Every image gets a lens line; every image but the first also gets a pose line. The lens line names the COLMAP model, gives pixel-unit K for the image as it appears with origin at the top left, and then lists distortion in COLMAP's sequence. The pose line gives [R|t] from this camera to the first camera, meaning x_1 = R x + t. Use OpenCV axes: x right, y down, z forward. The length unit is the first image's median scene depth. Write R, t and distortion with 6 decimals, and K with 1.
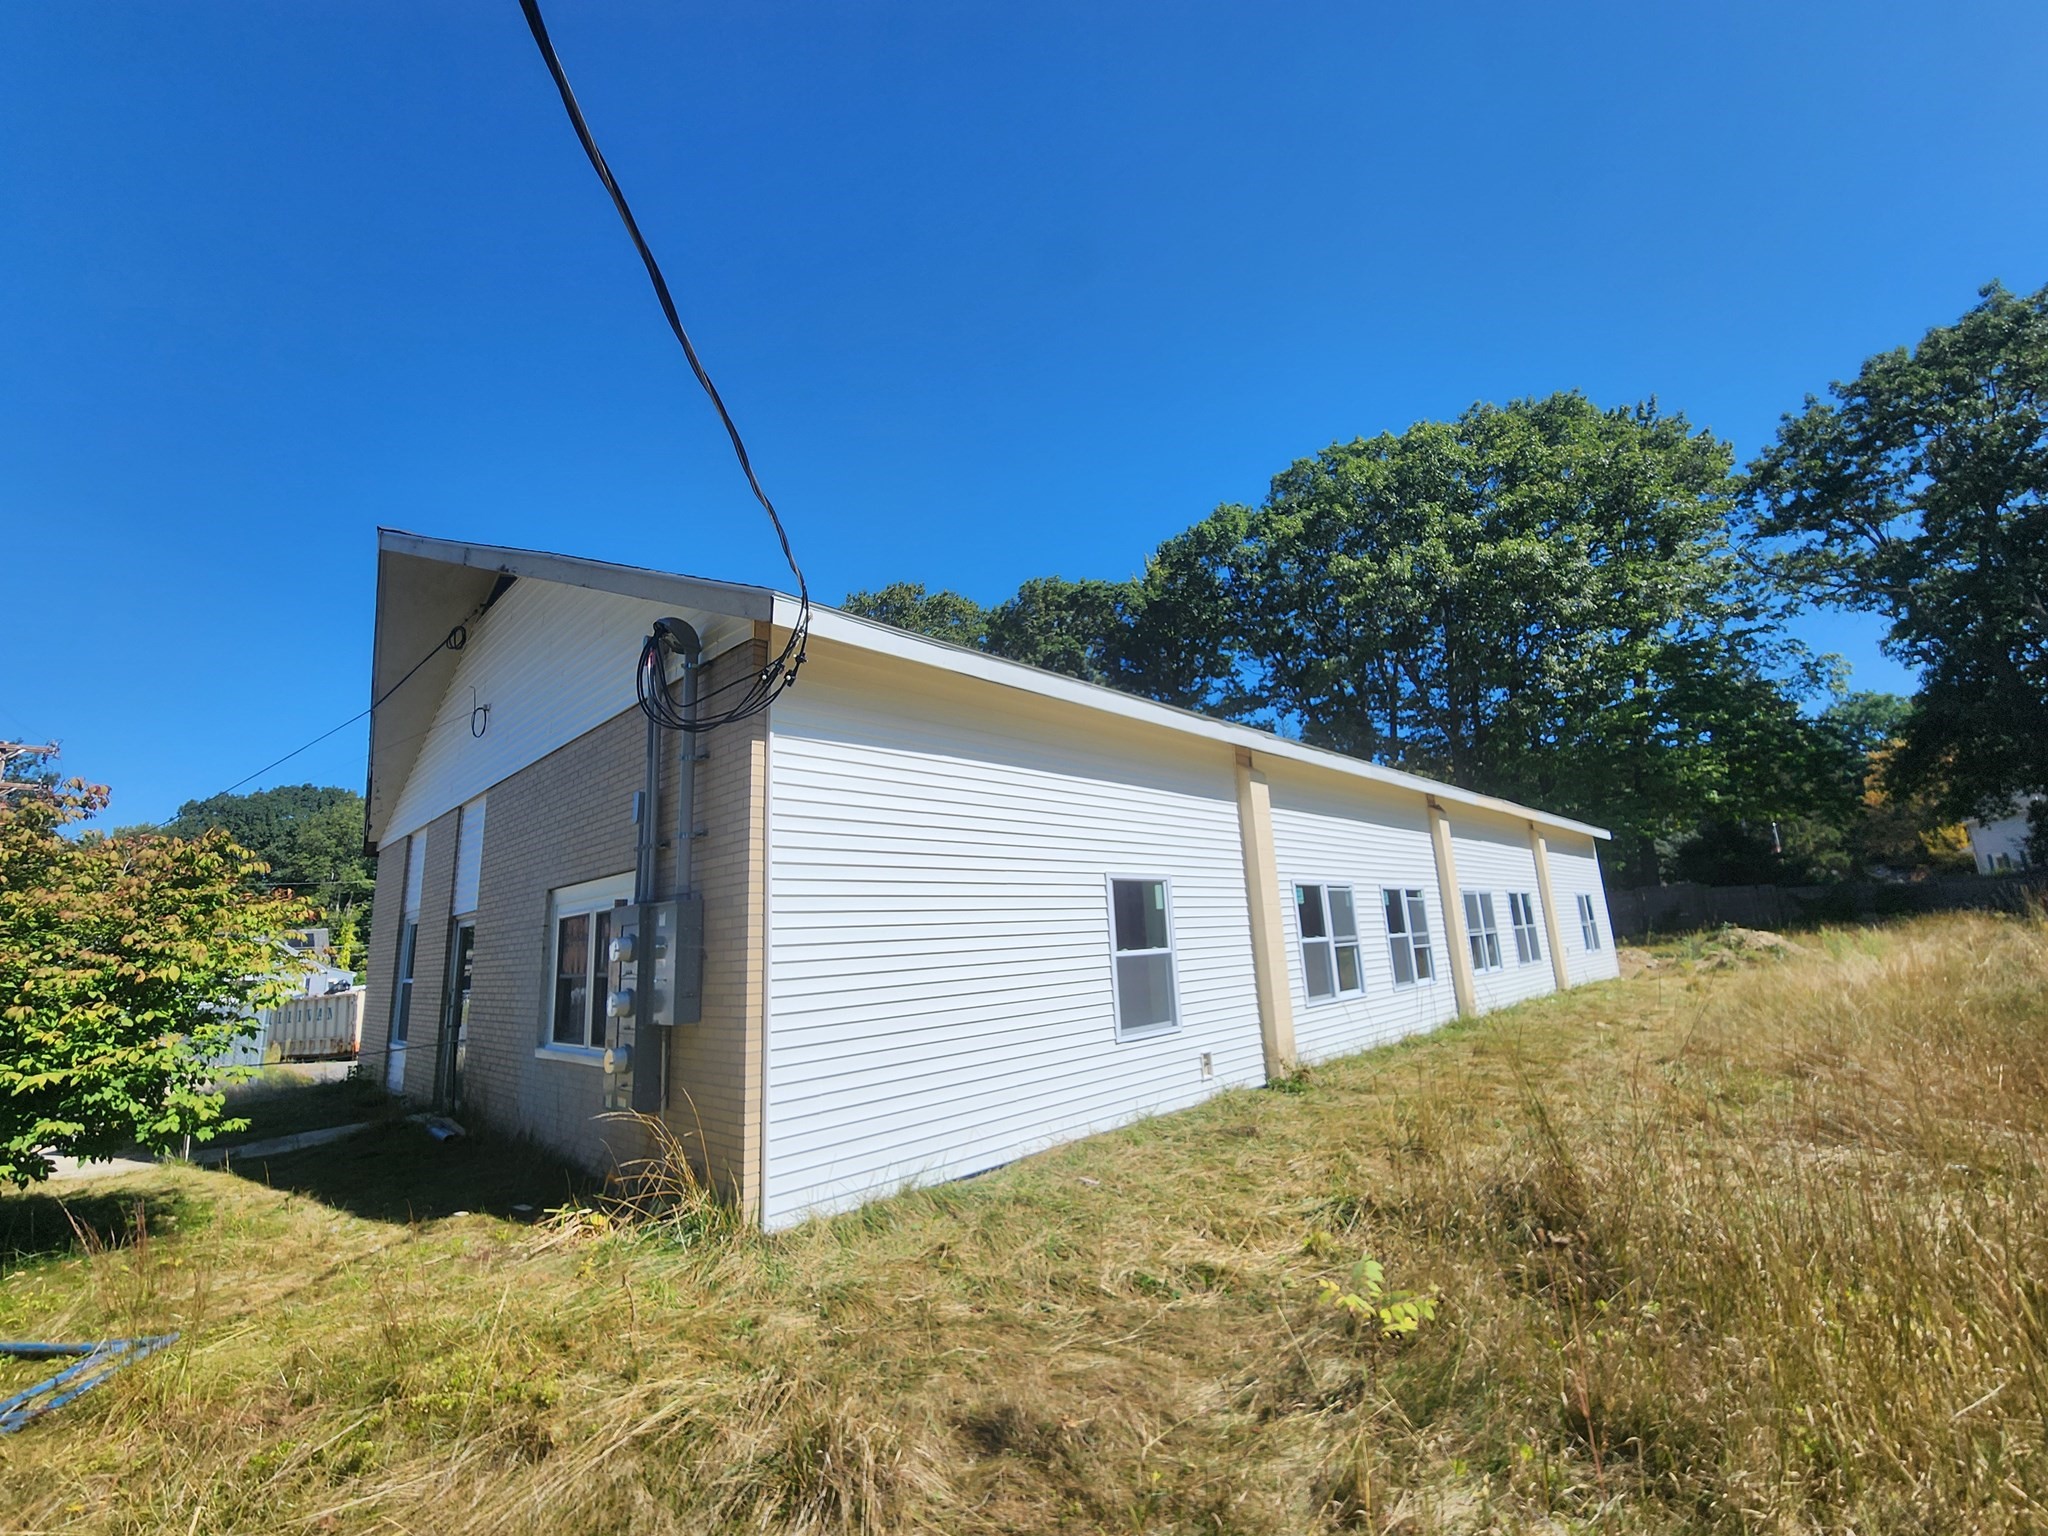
lens RADIAL K [[840.0, 0, 1027.7], [0, 840.0, 773.6], [0, 0, 1]] dist [-0.008451, 0.002984]
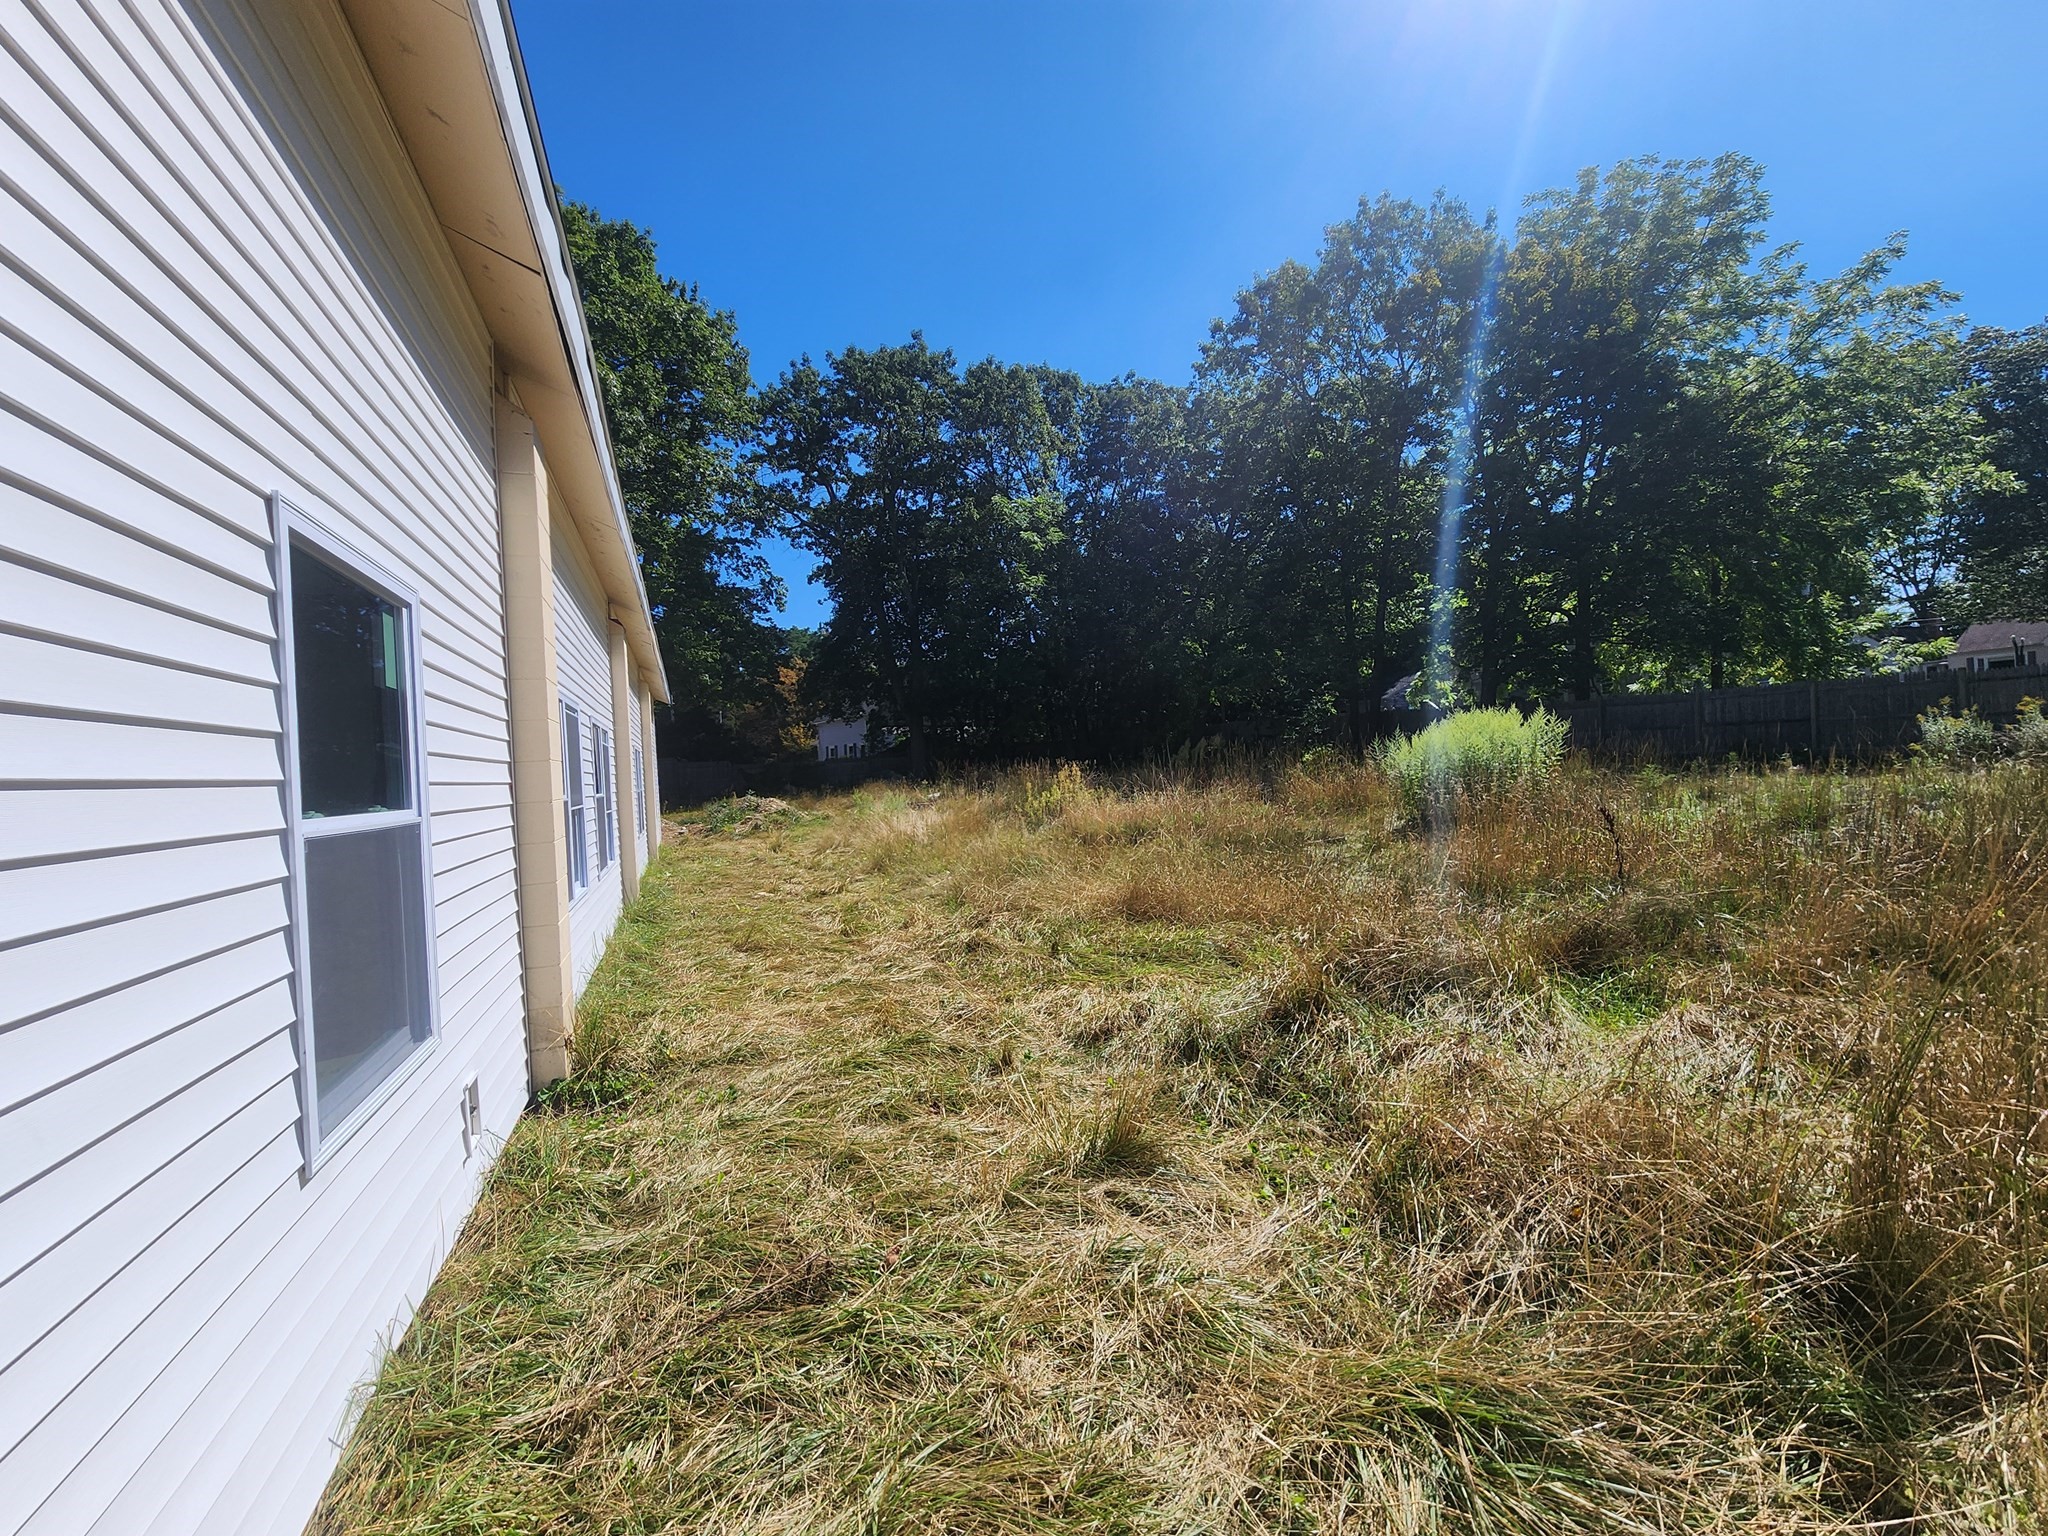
lens RADIAL K [[840.0, 0, 1027.7], [0, 840.0, 773.6], [0, 0, 1]] dist [-0.008451, 0.002984]
pose [[0.411681, 0.021468, 0.911075, -0.008167], [-0.155170, 0.986776, 0.046863, 0.035591], [-0.898021, -0.160664, 0.409568, 0.163676]]
